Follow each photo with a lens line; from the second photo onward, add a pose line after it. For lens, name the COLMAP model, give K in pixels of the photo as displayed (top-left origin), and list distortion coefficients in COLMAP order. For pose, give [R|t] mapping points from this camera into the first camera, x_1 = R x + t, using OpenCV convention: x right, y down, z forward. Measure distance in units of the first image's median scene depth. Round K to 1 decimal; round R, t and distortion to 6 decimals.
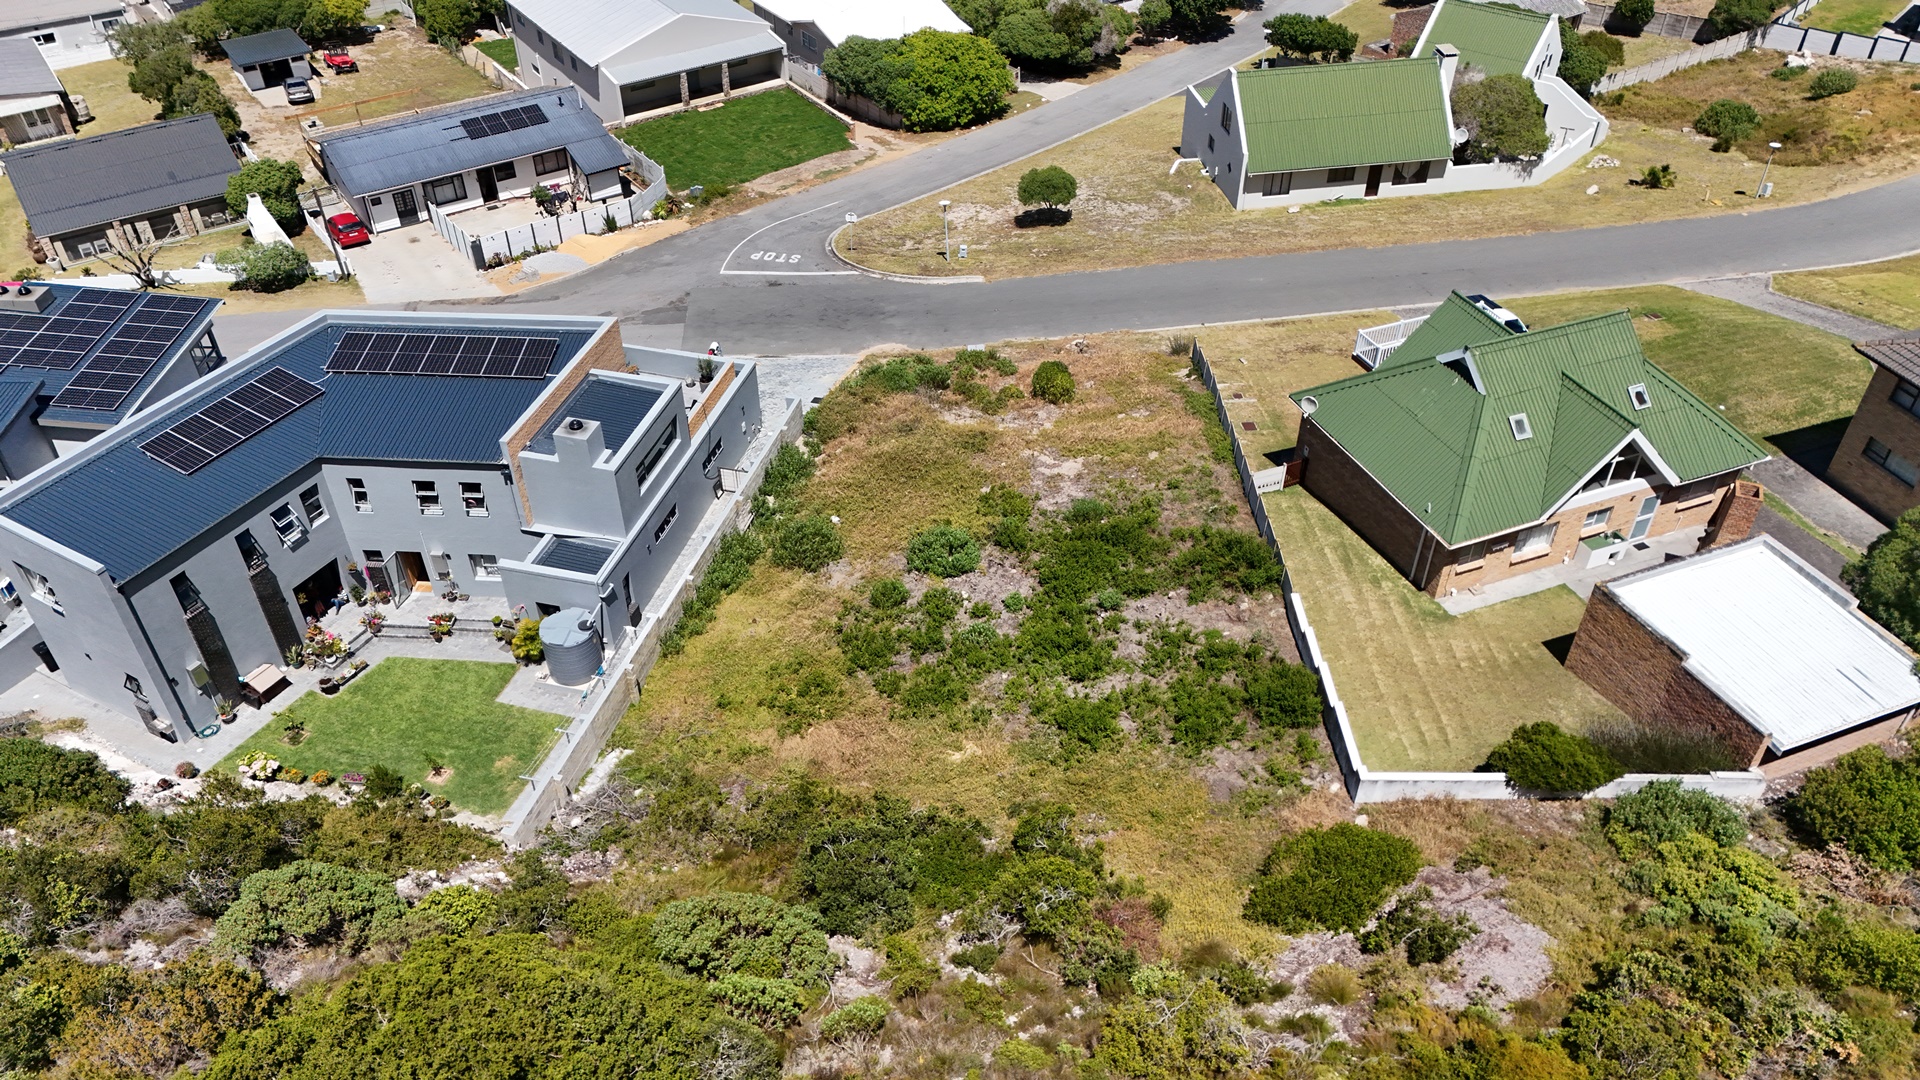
lens RADIAL K [[1402.7, 0, 955.8], [0, 1402.7, 540.1], [0, 0, 1]] dist [0.079819, -0.074915]
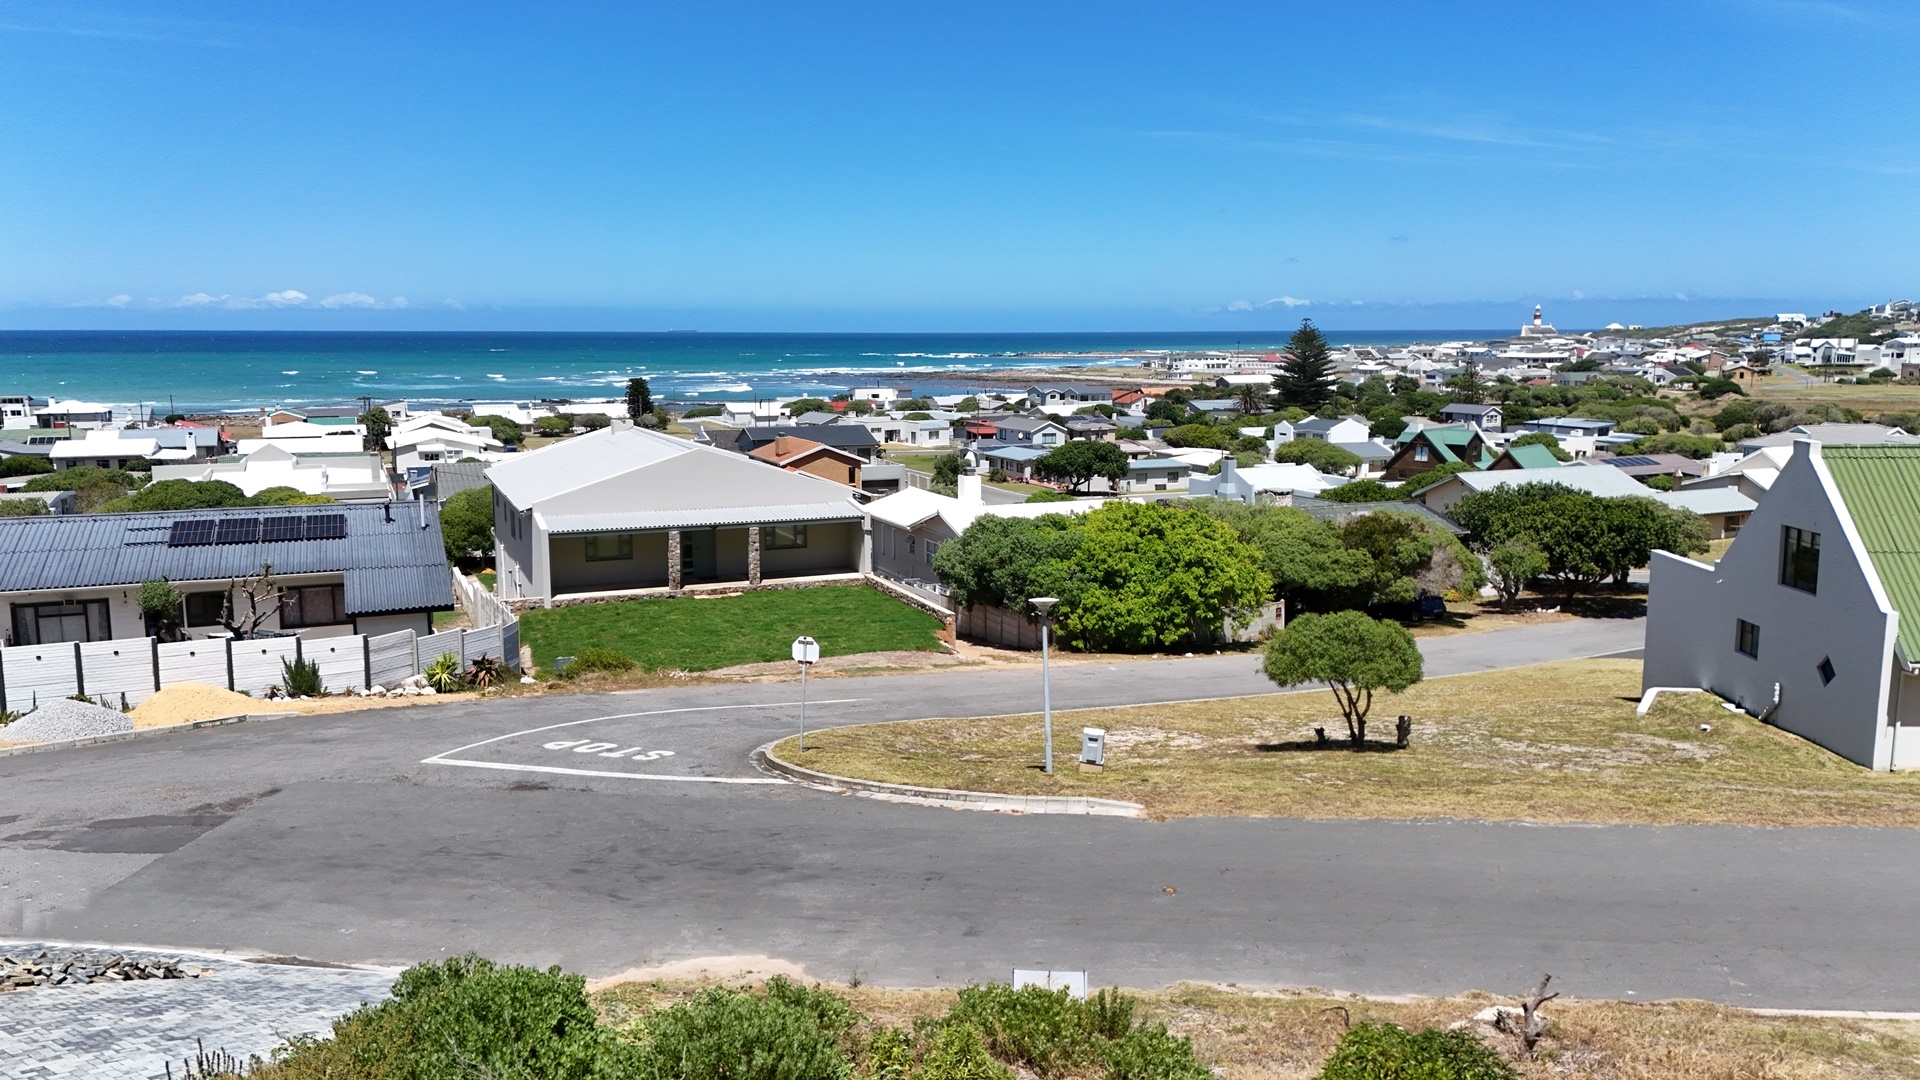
lens RADIAL K [[1398.8, 0, 954.0], [0, 1398.8, 539.0], [0, 0, 1]] dist [0.104019, -0.105403]
pose [[0.979206, 0.030917, -0.200497, 0.056364], [-0.129654, 0.855506, -0.501298, -0.103653], [0.156028, 0.516869, 0.841725, 0.977618]]
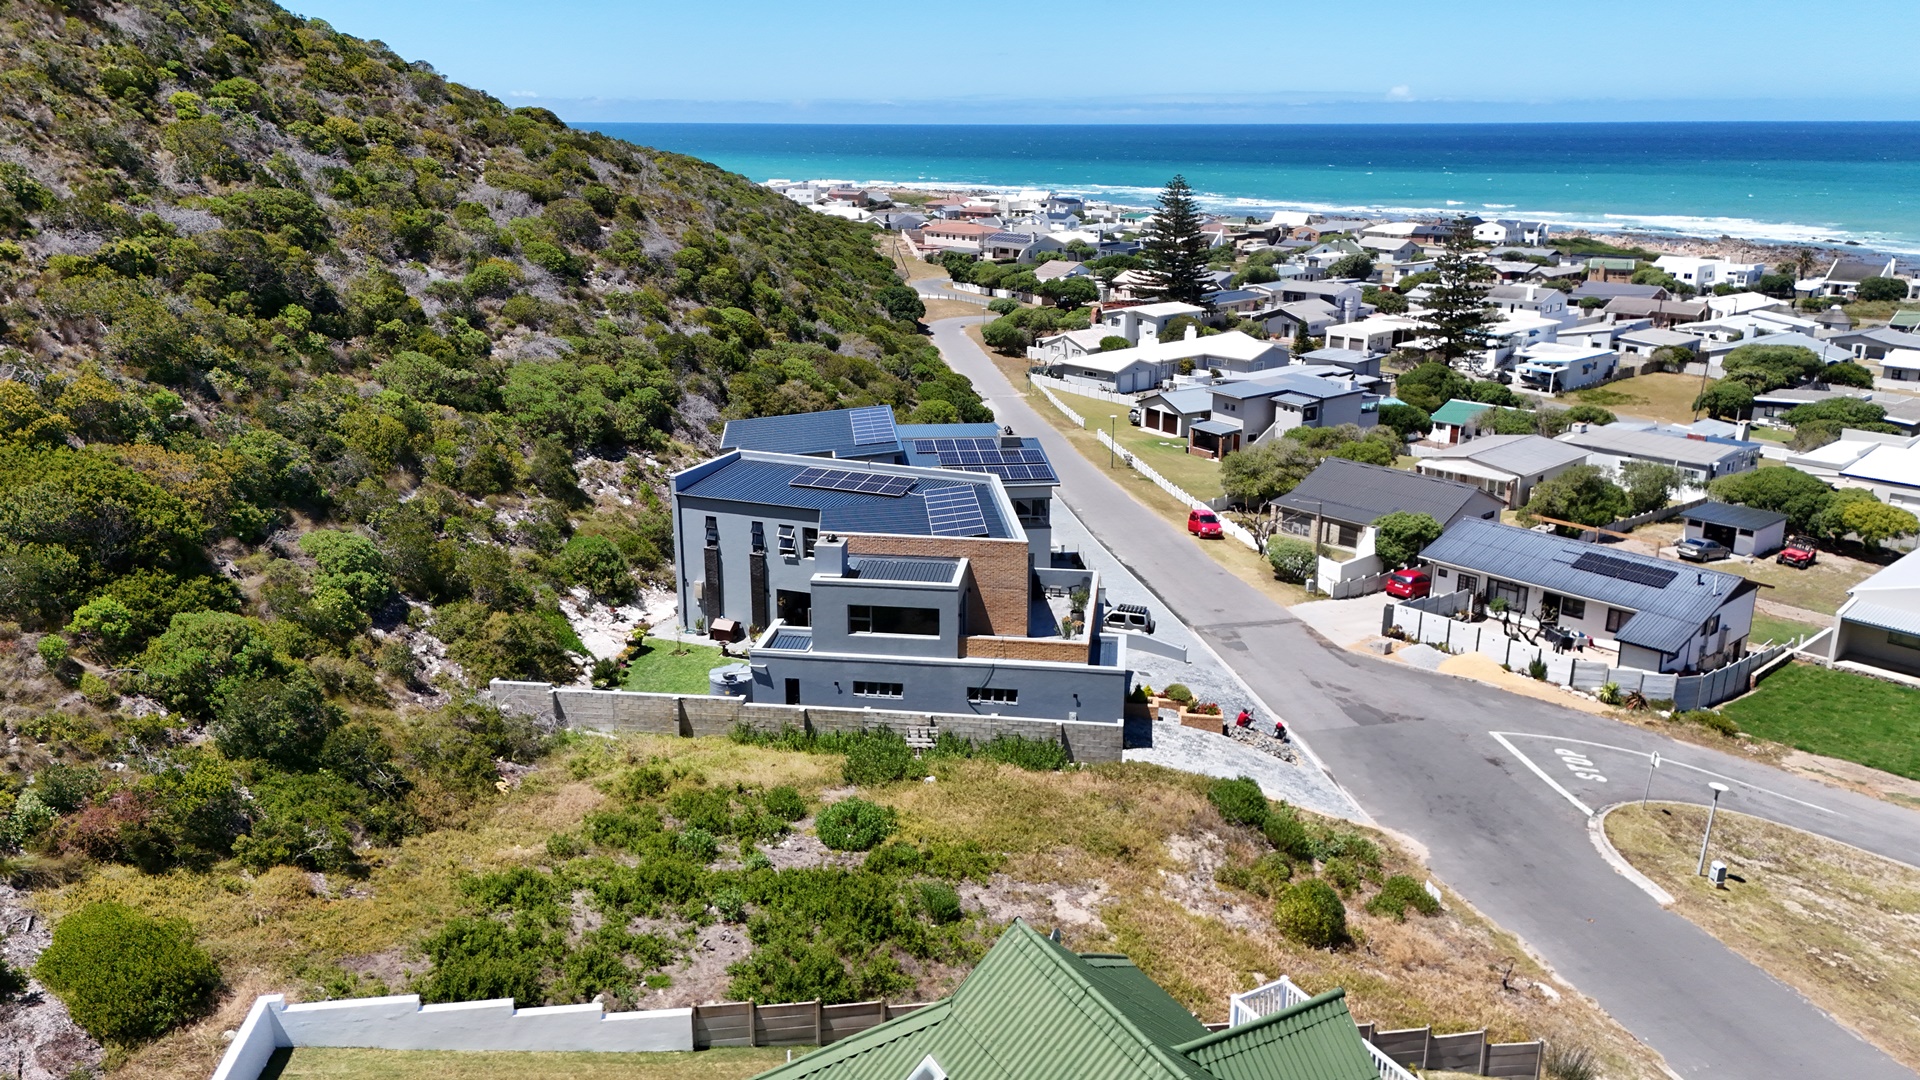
lens RADIAL K [[1402.7, 0, 955.8], [0, 1402.7, 540.1], [0, 0, 1]] dist [0.079819, -0.074915]
pose [[0.125531, 0.284593, -0.950394, 0.753419], [-0.632583, 0.760930, 0.144305, -0.281067], [0.764252, 0.583089, 0.275549, 0.693776]]
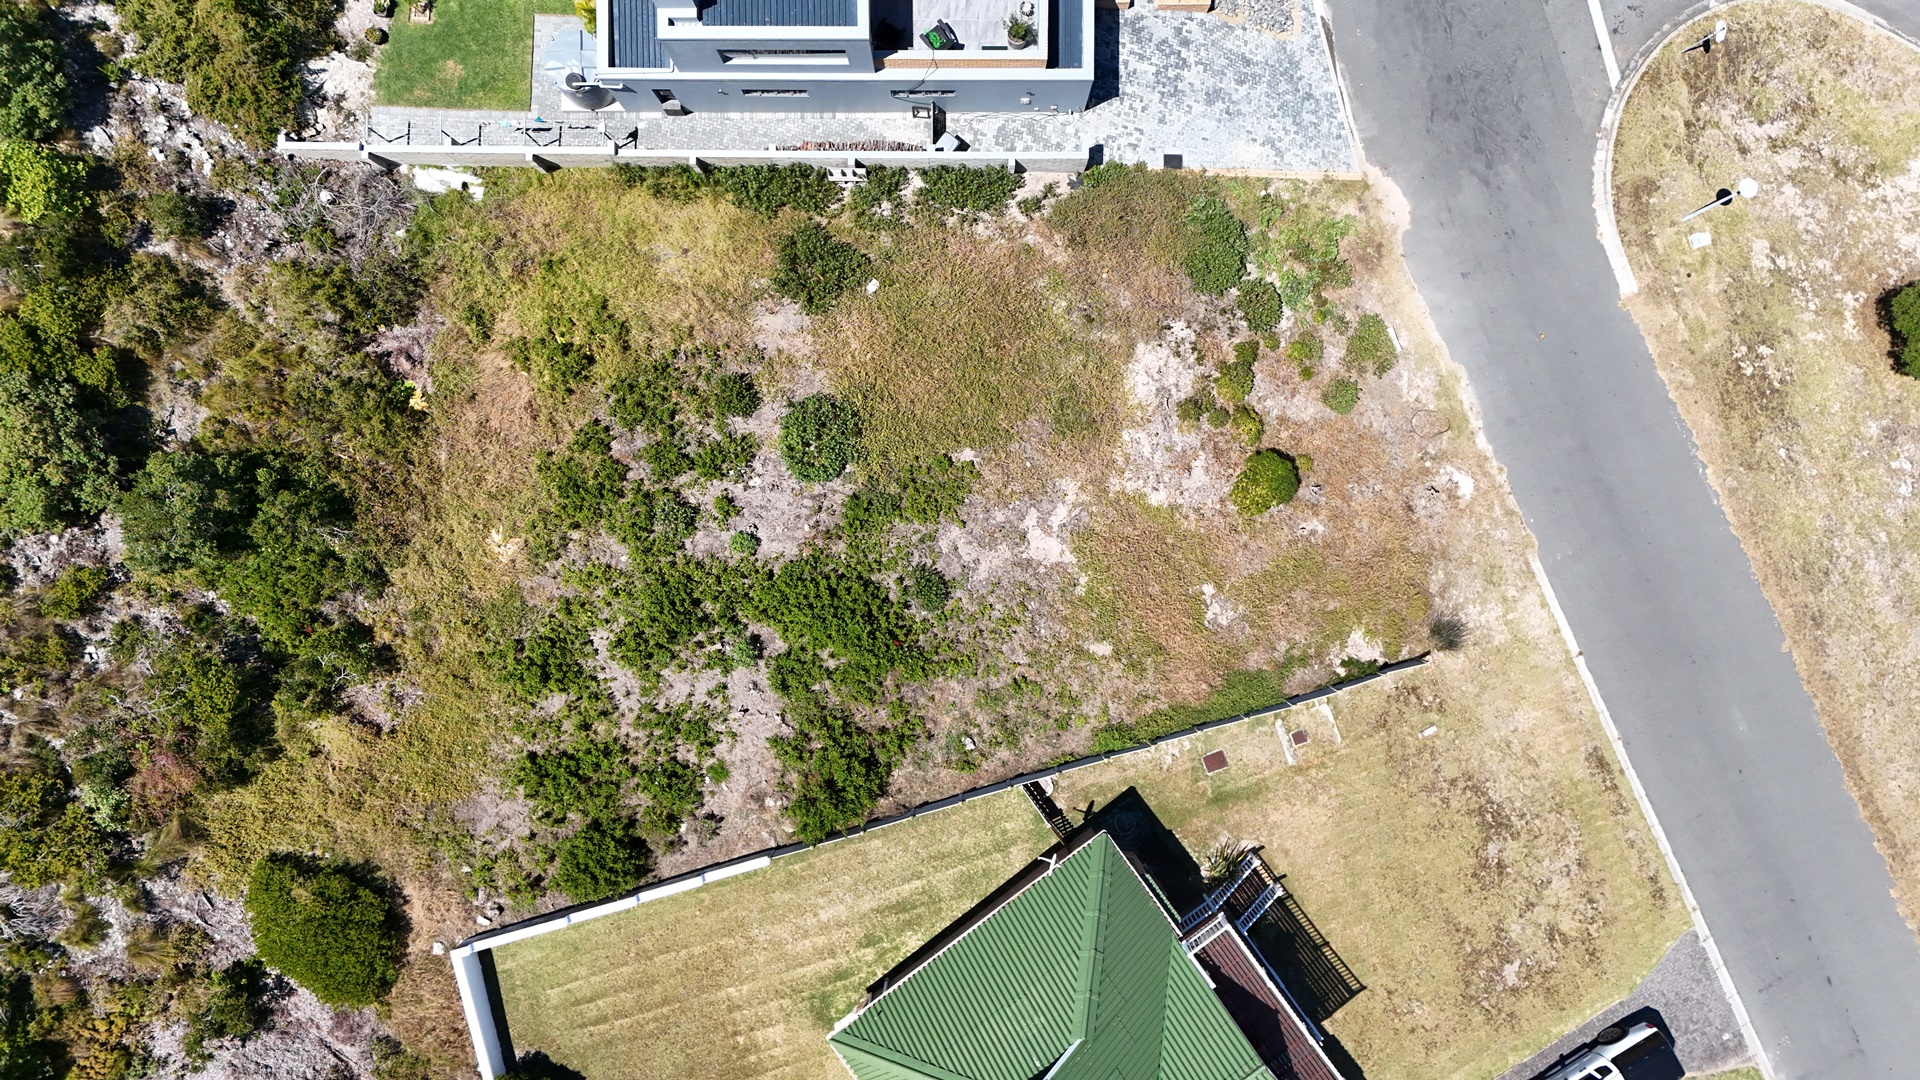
lens RADIAL K [[1398.8, 0, 954.0], [0, 1398.8, 539.0], [0, 0, 1]] dist [0.104019, -0.105403]
pose [[0.253444, 0.967320, 0.007694, 0.061822], [-0.611321, 0.153996, 0.776255, -0.666653], [0.749702, -0.201440, 0.630372, 0.511475]]
